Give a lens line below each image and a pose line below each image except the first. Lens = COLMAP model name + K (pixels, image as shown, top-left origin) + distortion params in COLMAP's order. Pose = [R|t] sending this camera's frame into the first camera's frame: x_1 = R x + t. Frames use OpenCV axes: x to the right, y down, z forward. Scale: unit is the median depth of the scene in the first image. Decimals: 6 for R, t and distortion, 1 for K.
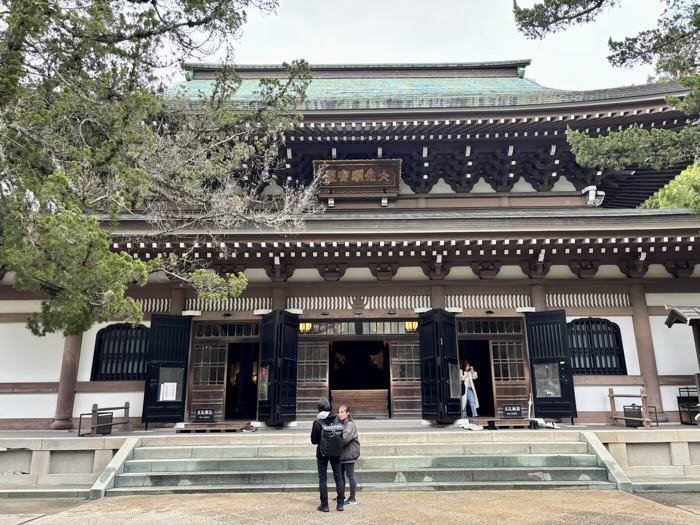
lens RADIAL K [[527.2, 0, 350.9], [0, 527.2, 261.7], [0, 0, 1]] dist [0.004425, -0.003727]
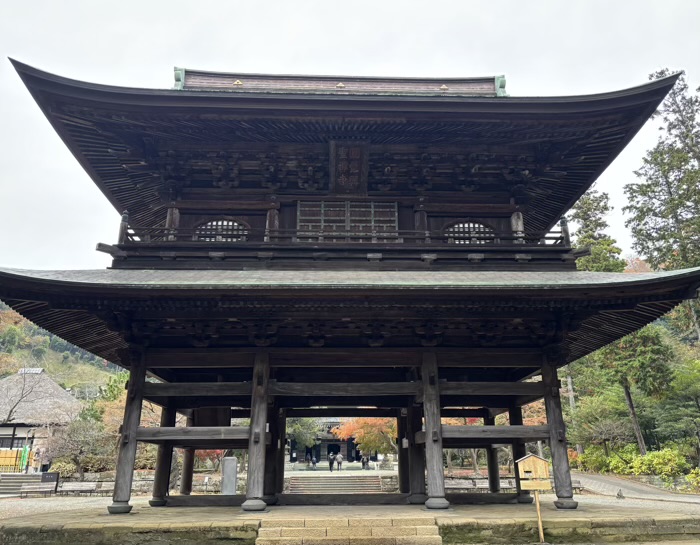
lens RADIAL K [[548.6, 0, 358.0], [0, 548.6, 262.0], [0, 0, 1]] dist [0.015553, 0.003366]
pose [[0.998130, 0.018808, 0.058161, -0.087785], [-0.012864, 0.994810, -0.100932, -0.993009], [-0.059757, 0.099995, 0.993192, -4.141291]]
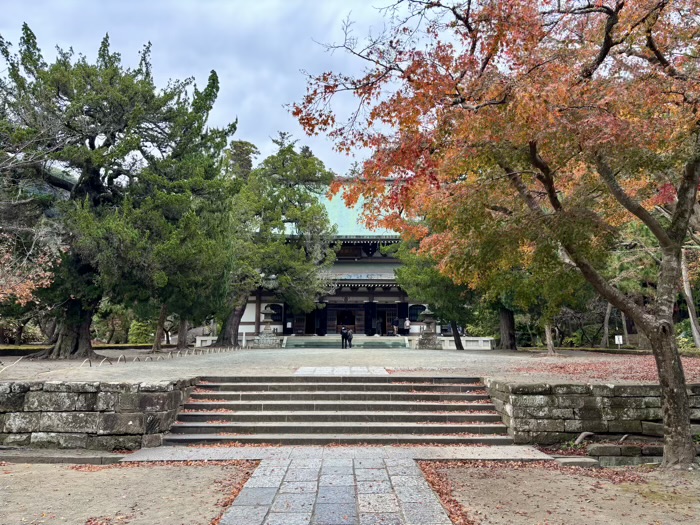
lens RADIAL K [[527.2, 0, 353.4], [0, 527.2, 261.4], [0, 0, 1]] dist [0.004425, -0.003727]
pose [[0.999517, 0.015411, 0.026995, -0.033218], [-0.018212, 0.994111, 0.106828, -0.511153], [-0.025190, -0.107268, 0.993911, -2.252654]]
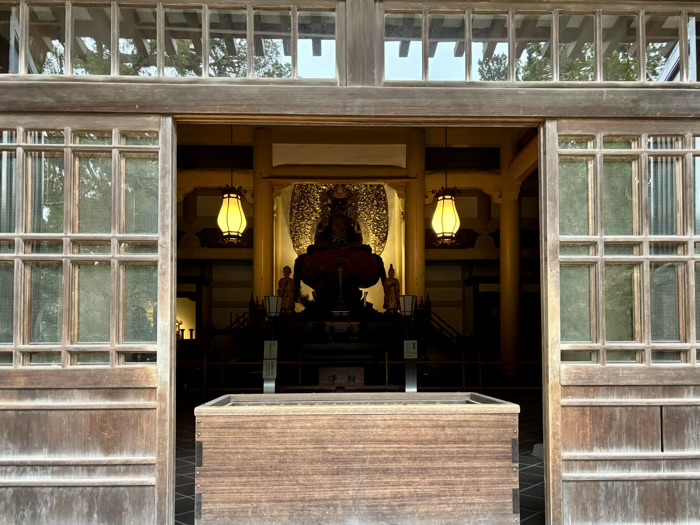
lens RADIAL K [[527.2, 0, 349.7], [0, 527.2, 262.6], [0, 0, 1]] dist [0.004425, -0.003727]
pose [[0.999186, 0.012644, 0.038309, 0.005816], [-0.016437, 0.994813, 0.100381, 0.188193], [-0.036841, -0.100929, 0.994211, 0.876387]]
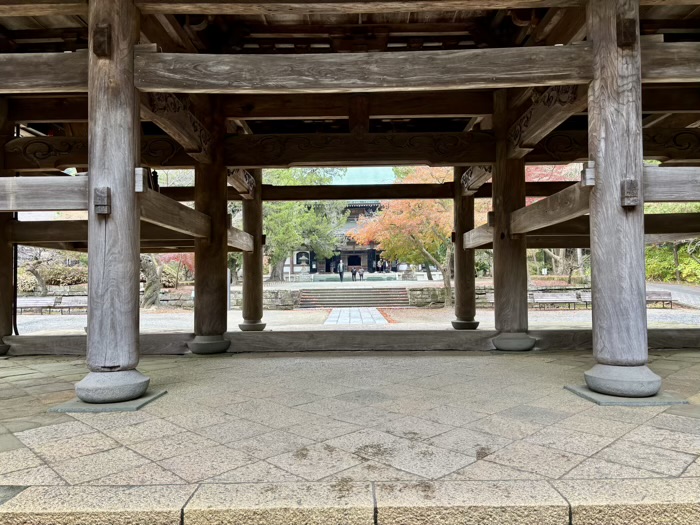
lens RADIAL K [[527.2, 0, 349.0], [0, 527.2, 263.0], [0, 0, 1]] dist [0.004425, -0.003727]
pose [[0.999941, -0.008404, 0.006866, -0.062226], [0.006624, 0.973823, 0.227212, -0.841720], [-0.008596, -0.227153, 0.973821, -3.548784]]
